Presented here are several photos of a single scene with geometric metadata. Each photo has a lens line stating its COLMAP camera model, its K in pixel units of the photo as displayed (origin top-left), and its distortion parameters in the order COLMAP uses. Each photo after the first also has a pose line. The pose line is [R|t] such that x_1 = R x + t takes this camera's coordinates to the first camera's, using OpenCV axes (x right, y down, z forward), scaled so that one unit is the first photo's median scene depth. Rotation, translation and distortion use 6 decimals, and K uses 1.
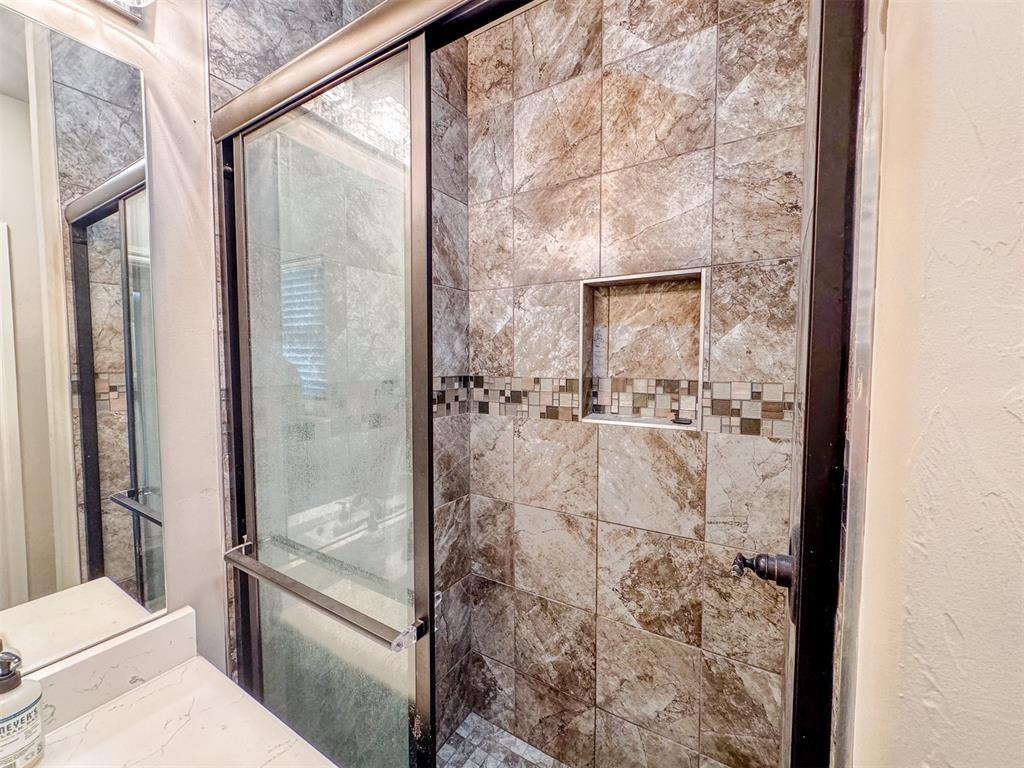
lens RADIAL K [[419.1, 0, 510.9], [0, 419.1, 383.5], [0, 0, 1]] dist [-0.003177, 0.000323]
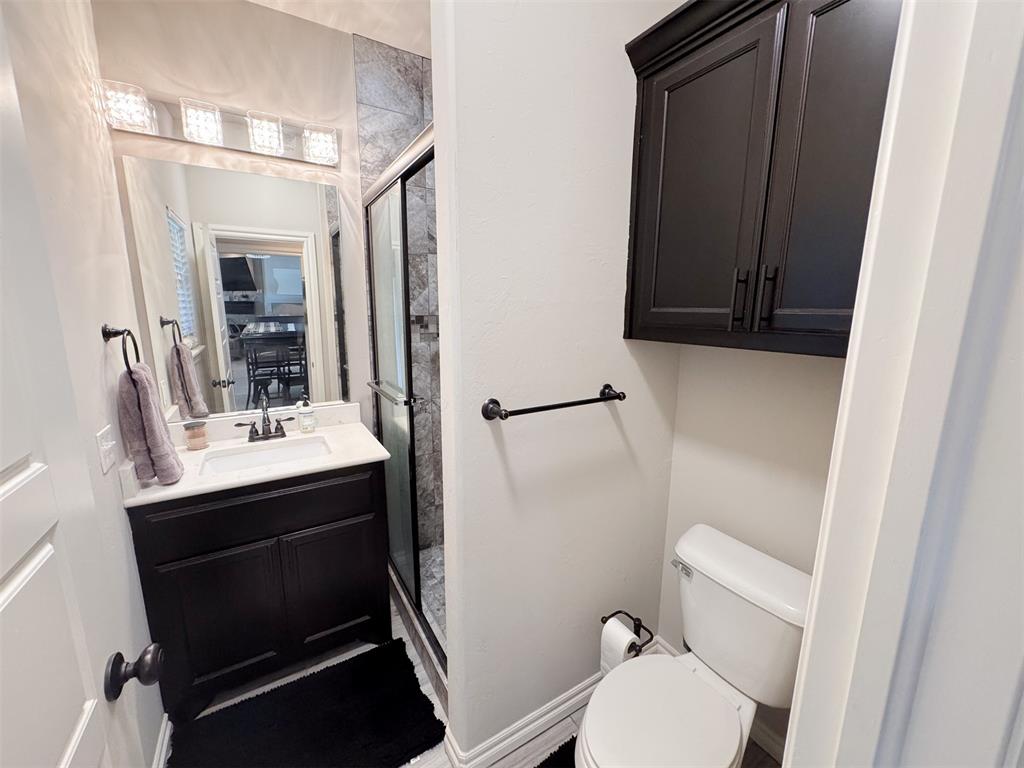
lens RADIAL K [[412.7, 0, 510.7], [0, 412.7, 383.4], [0, 0, 1]] dist [-0.002386, 0.000571]
pose [[0.889004, 0.088222, -0.449321, 1.100849], [-0.032086, 0.990854, 0.131066, 0.060893], [0.456775, -0.102102, 0.883704, -0.728781]]
